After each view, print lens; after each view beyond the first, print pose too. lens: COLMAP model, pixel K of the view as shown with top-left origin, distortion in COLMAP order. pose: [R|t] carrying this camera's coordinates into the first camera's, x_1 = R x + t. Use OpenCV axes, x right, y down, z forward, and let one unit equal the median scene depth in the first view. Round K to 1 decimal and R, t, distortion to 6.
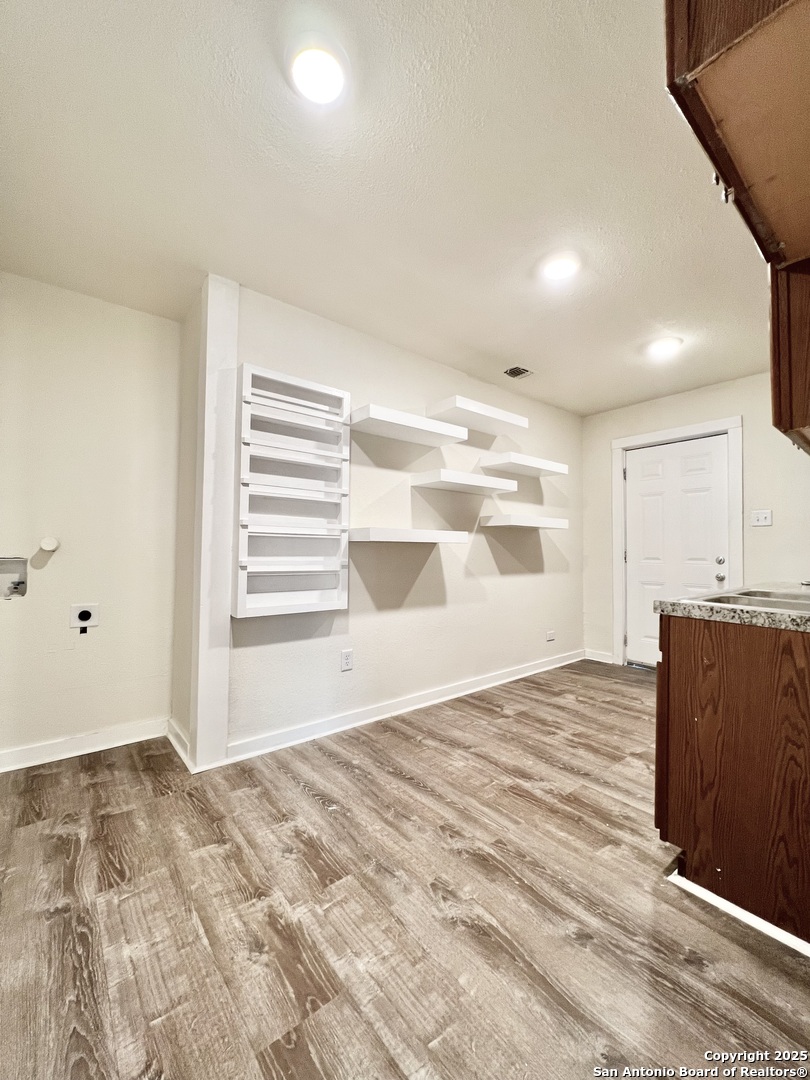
lens RADIAL K [[432.7, 0, 407.6], [0, 432.7, 542.0], [0, 0, 1]] dist [-0.001176, 0.000467]
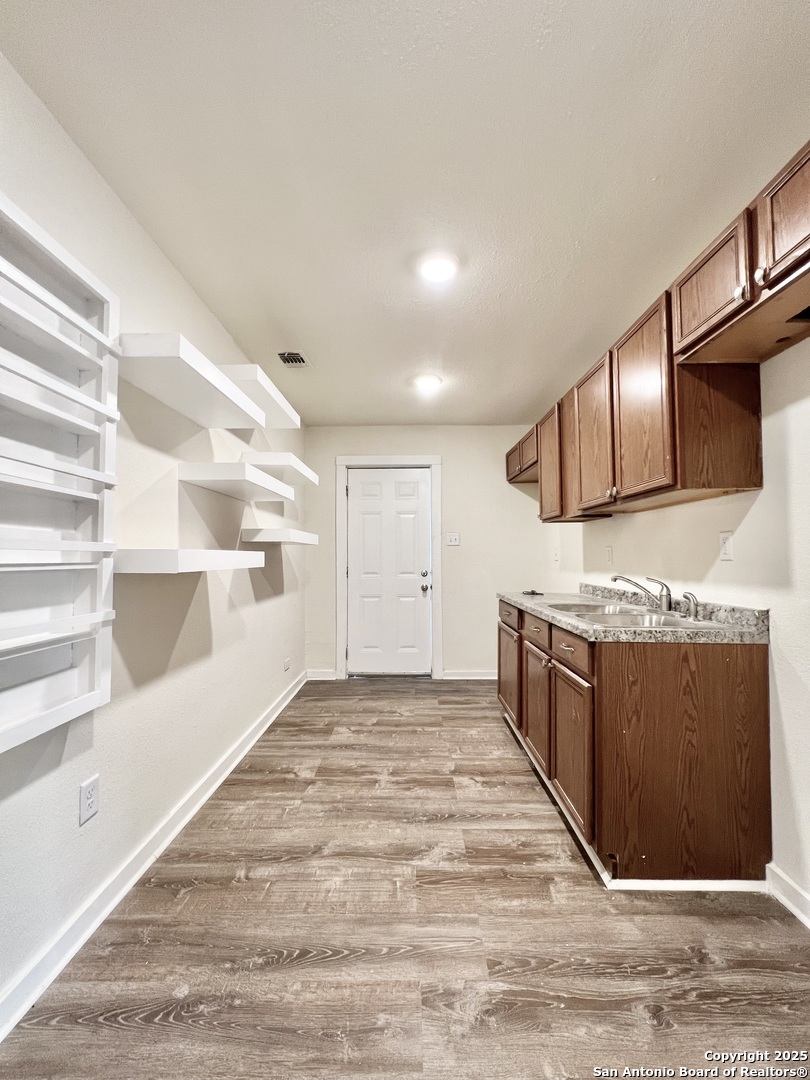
lens RADIAL K [[432.7, 0, 405.3], [0, 432.7, 542.8], [0, 0, 1]] dist [-0.001176, 0.000467]
pose [[0.645430, 0.015090, 0.763671, -0.336423], [-0.006477, 0.999877, -0.014283, -0.037155], [-0.763792, 0.004273, 0.645448, 0.415623]]
